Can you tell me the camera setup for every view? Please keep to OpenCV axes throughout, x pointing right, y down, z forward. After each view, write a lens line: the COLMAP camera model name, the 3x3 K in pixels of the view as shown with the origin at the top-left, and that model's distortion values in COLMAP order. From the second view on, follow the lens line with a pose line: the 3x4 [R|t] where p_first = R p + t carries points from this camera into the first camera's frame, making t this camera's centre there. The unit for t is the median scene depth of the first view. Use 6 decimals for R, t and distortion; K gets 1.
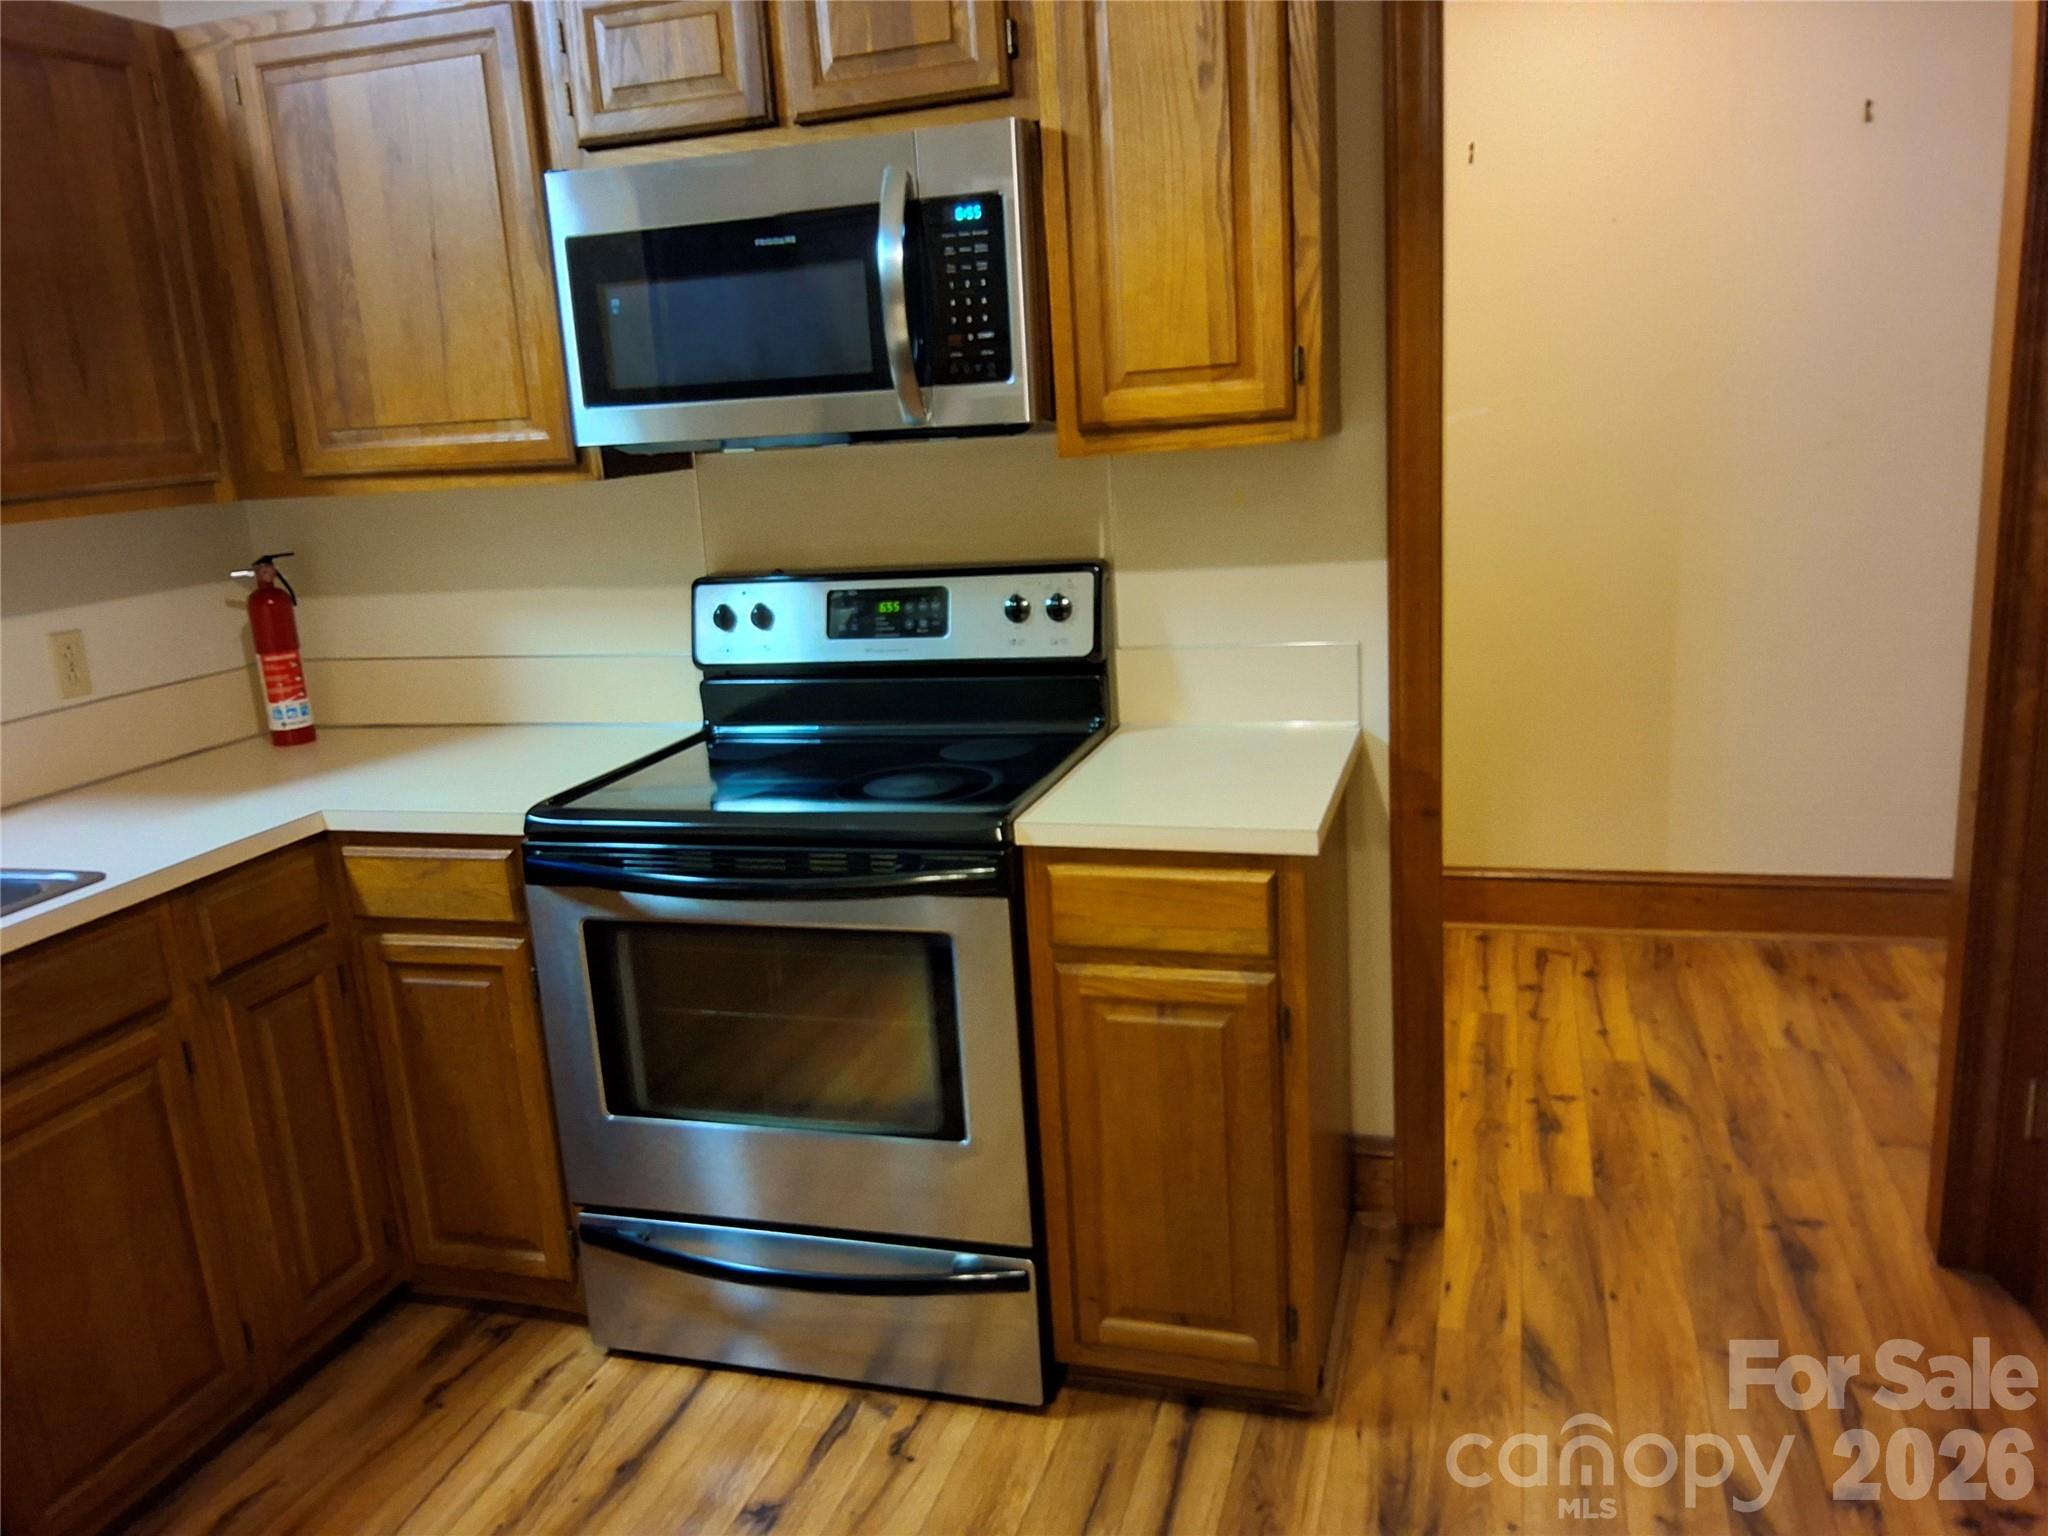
lens RADIAL K [[1501.2, 0, 1024.0], [0, 1501.2, 768.0], [0, 0, 1]] dist [0.026137, -0.104829]
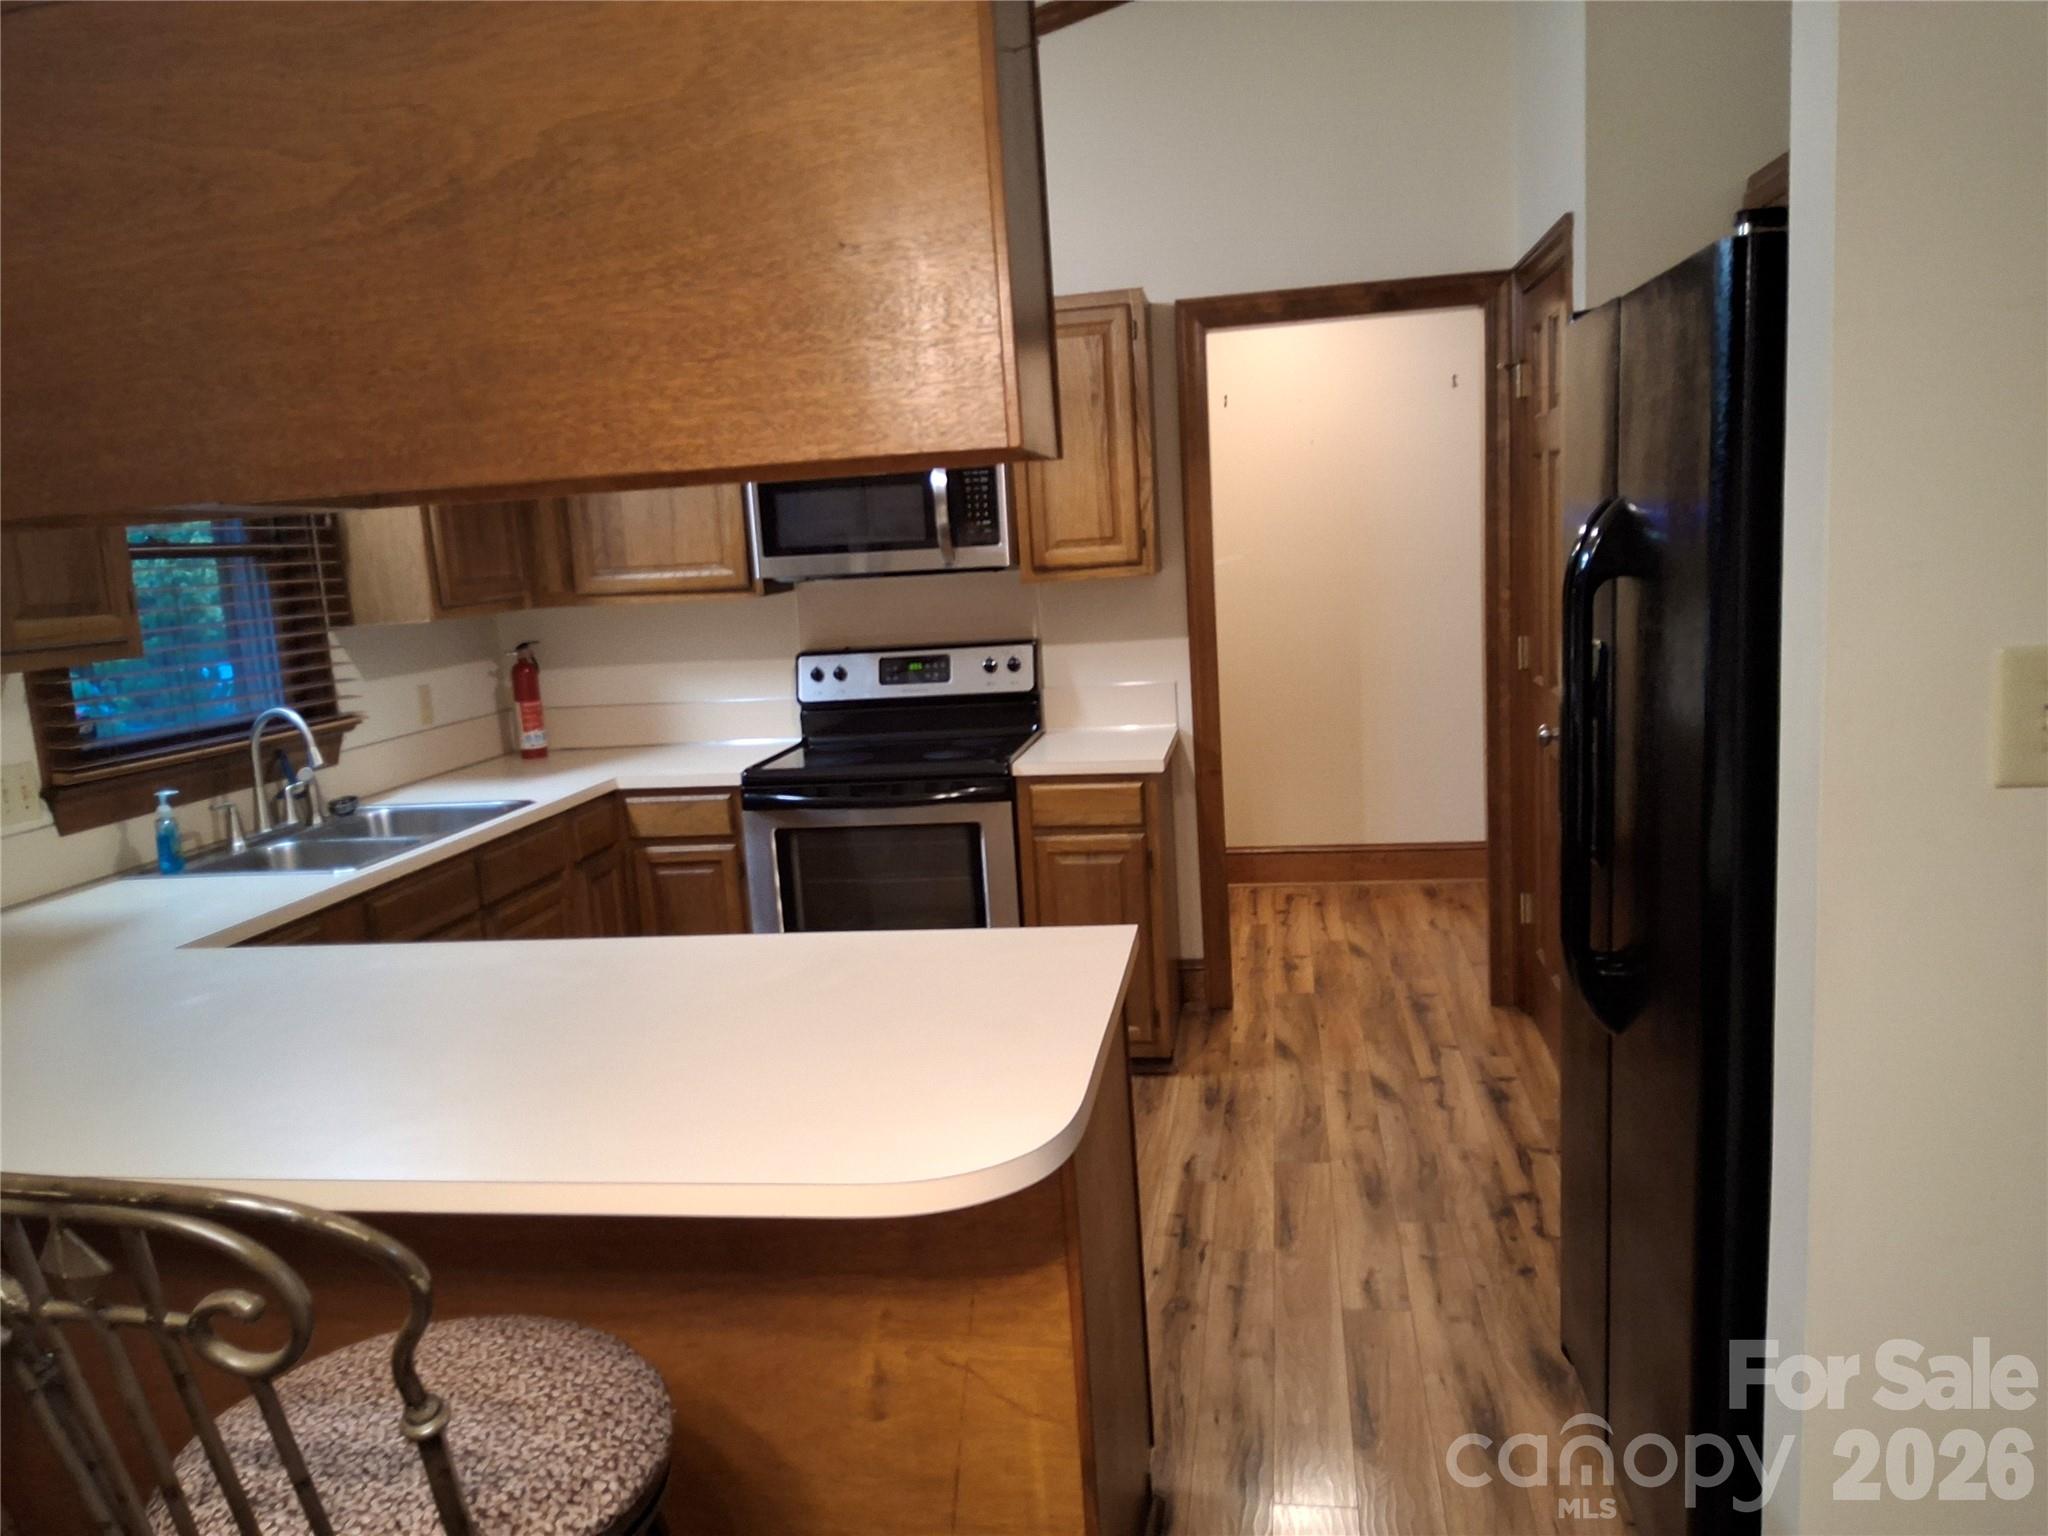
lens RADIAL K [[1501.2, 0, 1024.0], [0, 1501.2, 768.0], [0, 0, 1]] dist [0.026137, -0.104829]
pose [[0.990361, -0.018463, 0.137272, -0.217752], [0.029960, 0.996168, -0.082166, 0.169333], [-0.135229, 0.085487, 0.987120, -0.795601]]
